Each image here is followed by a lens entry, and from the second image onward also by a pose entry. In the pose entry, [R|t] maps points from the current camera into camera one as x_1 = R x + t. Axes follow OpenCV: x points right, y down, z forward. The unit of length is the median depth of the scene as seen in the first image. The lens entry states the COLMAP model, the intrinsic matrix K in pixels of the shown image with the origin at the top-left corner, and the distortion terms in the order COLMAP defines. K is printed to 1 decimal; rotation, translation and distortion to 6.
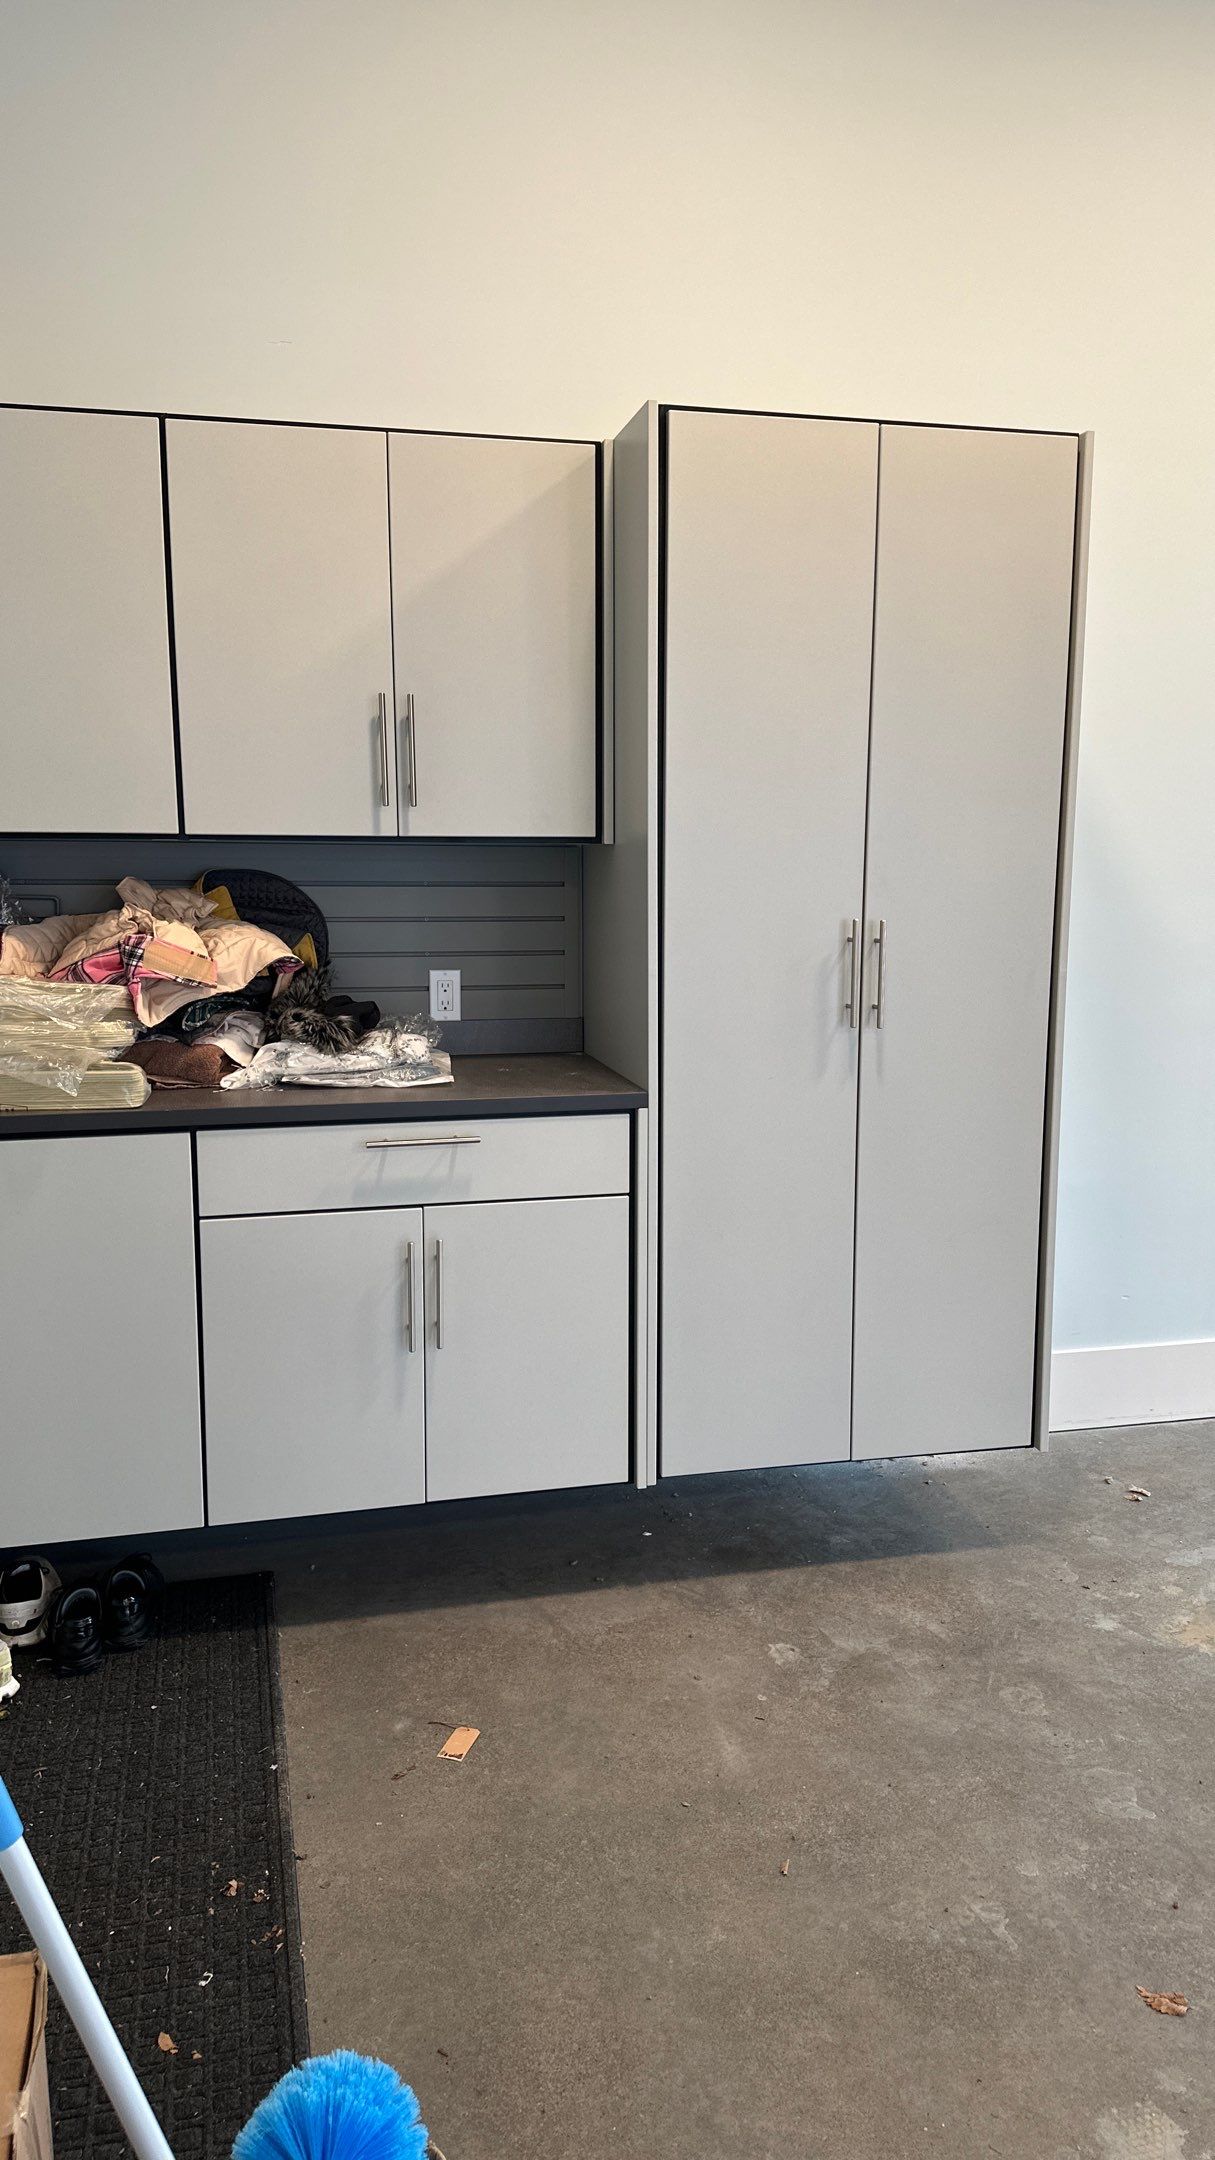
lens RADIAL K [[1509.2, 0, 610.0], [0, 1509.2, 1083.8], [0, 0, 1]] dist [0.110607, -0.168710]
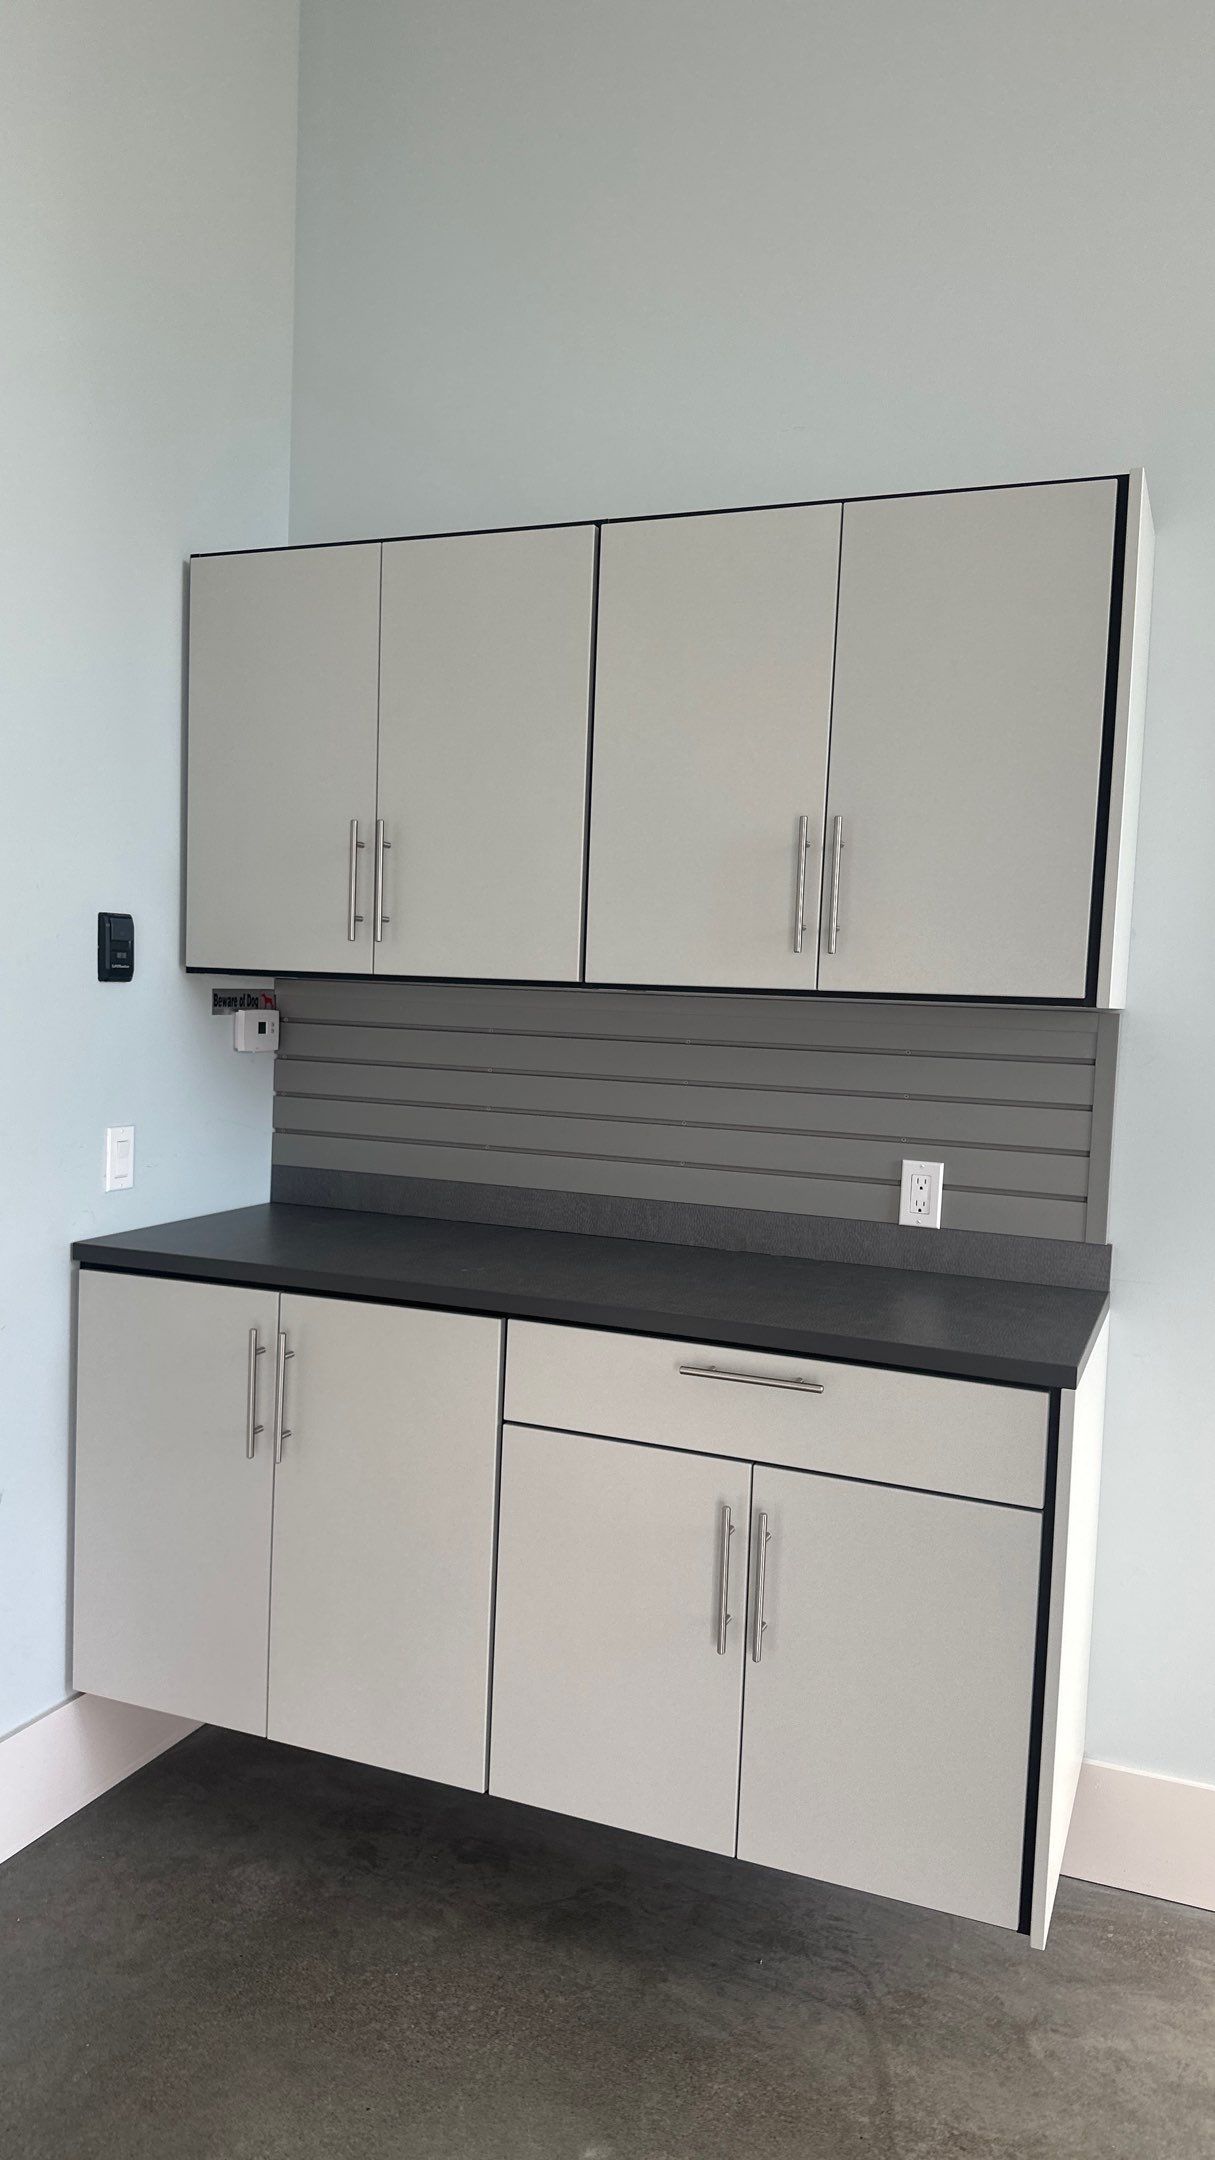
lens RADIAL K [[1538.4, 0, 564.6], [0, 1538.4, 1119.3], [0, 0, 1]] dist [0.127397, -0.149435]
pose [[0.802151, 0.080393, -0.591685, 0.245339], [-0.128012, 0.991010, -0.038897, -0.047856], [0.583239, 0.106944, 0.805230, 0.275982]]
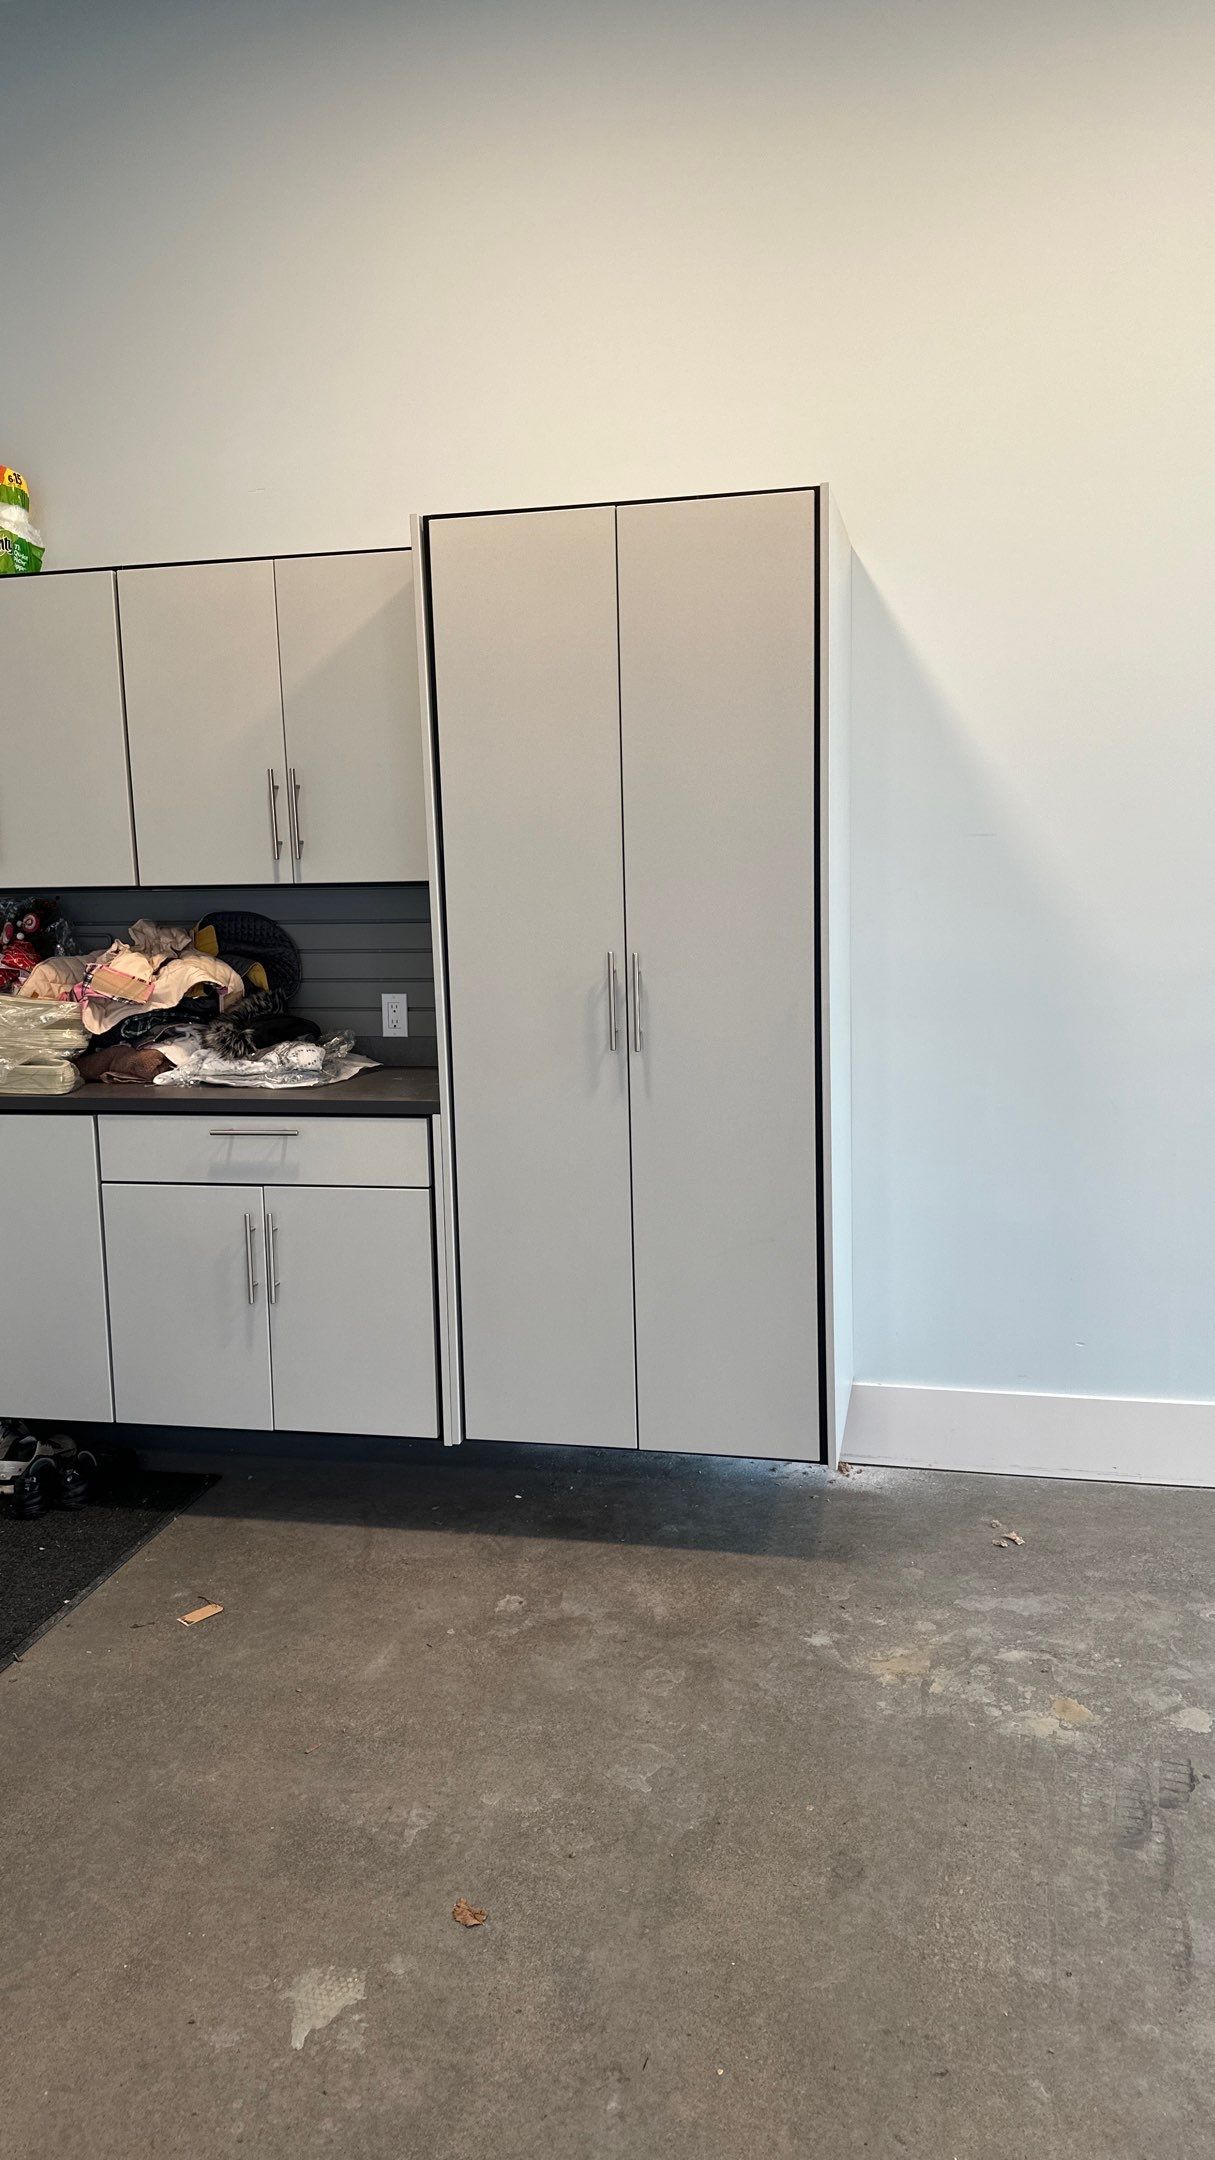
lens RADIAL K [[1509.4, 0, 601.8], [0, 1509.4, 1084.3], [0, 0, 1]] dist [0.176056, -0.314821]
pose [[0.898842, 0.037037, -0.436706, 0.636180], [-0.042672, 0.999084, -0.003096, -0.008514], [0.436191, 0.021418, 0.899599, 0.005645]]
